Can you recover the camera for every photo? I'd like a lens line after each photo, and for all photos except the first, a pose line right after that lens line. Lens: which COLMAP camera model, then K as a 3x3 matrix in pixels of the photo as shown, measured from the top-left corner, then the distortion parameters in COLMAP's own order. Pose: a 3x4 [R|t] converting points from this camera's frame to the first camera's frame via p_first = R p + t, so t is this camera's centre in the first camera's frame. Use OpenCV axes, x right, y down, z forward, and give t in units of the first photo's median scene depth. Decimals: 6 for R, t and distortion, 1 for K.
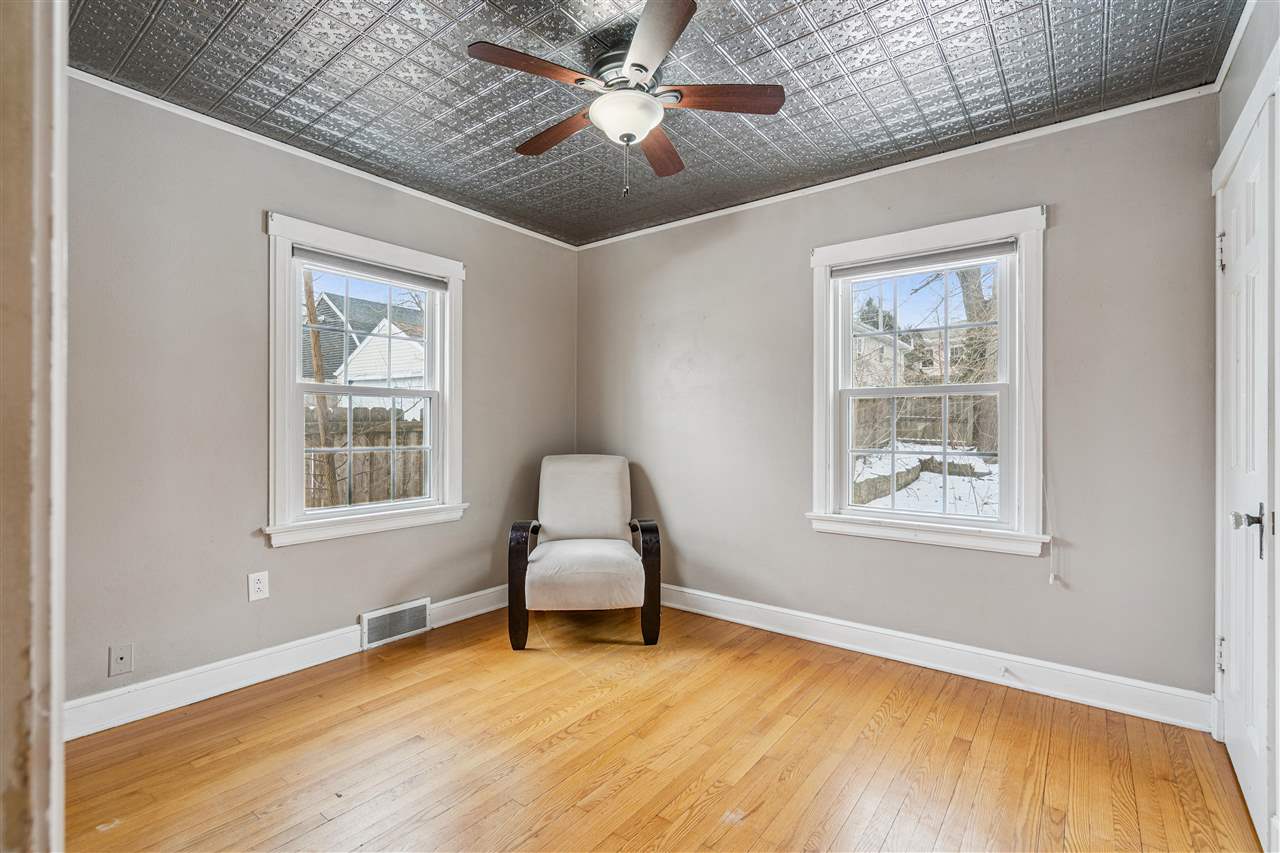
lens RADIAL K [[581.4, 0, 638.3], [0, 581.4, 428.0], [0, 0, 1]] dist [-0.000609, 0.000177]
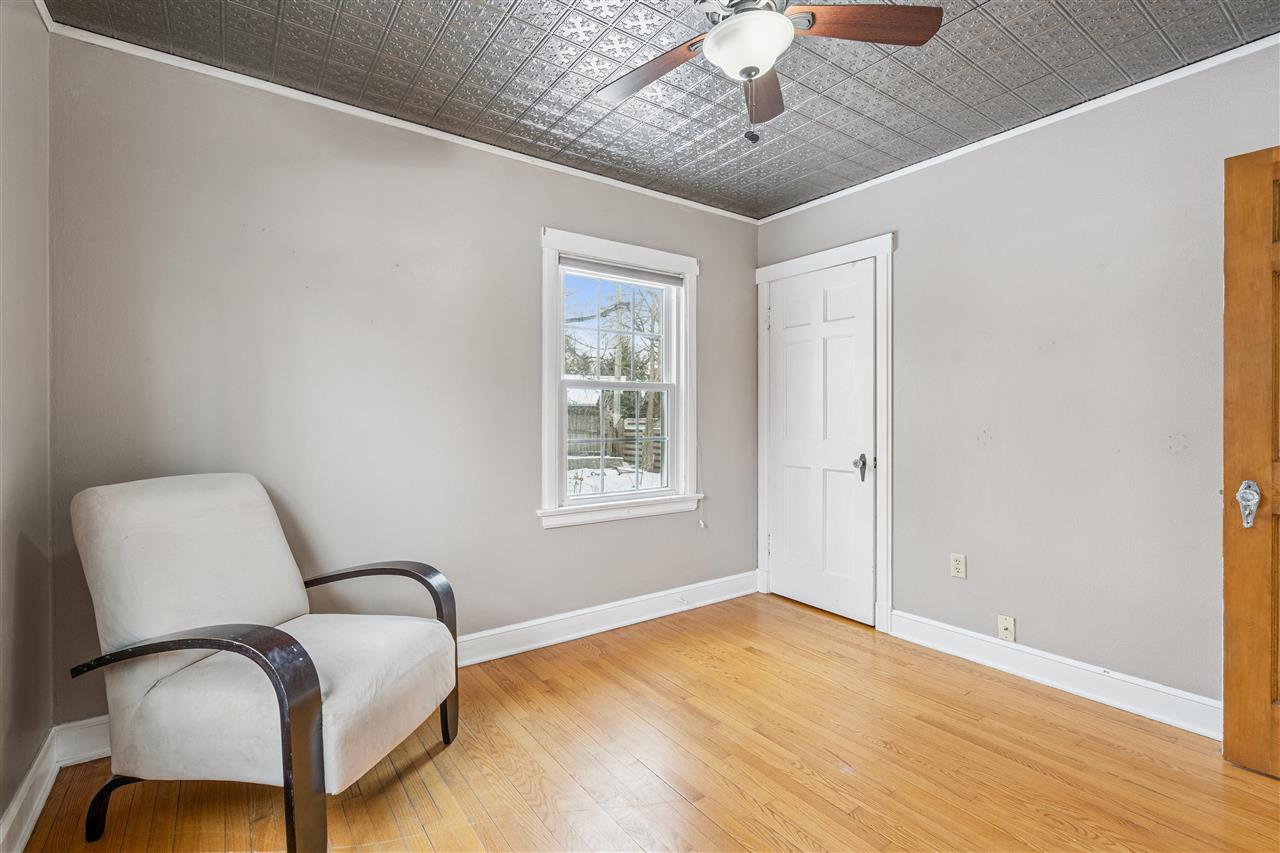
lens RADIAL K [[585.1, 0, 642.2], [0, 585.1, 421.8], [0, 0, 1]] dist [-0.000452, 0.000332]
pose [[0.284253, -0.011453, 0.958681, -0.622626], [0.006833, 0.999927, 0.009920, -0.004451], [-0.958725, 0.003731, 0.284310, 0.650547]]
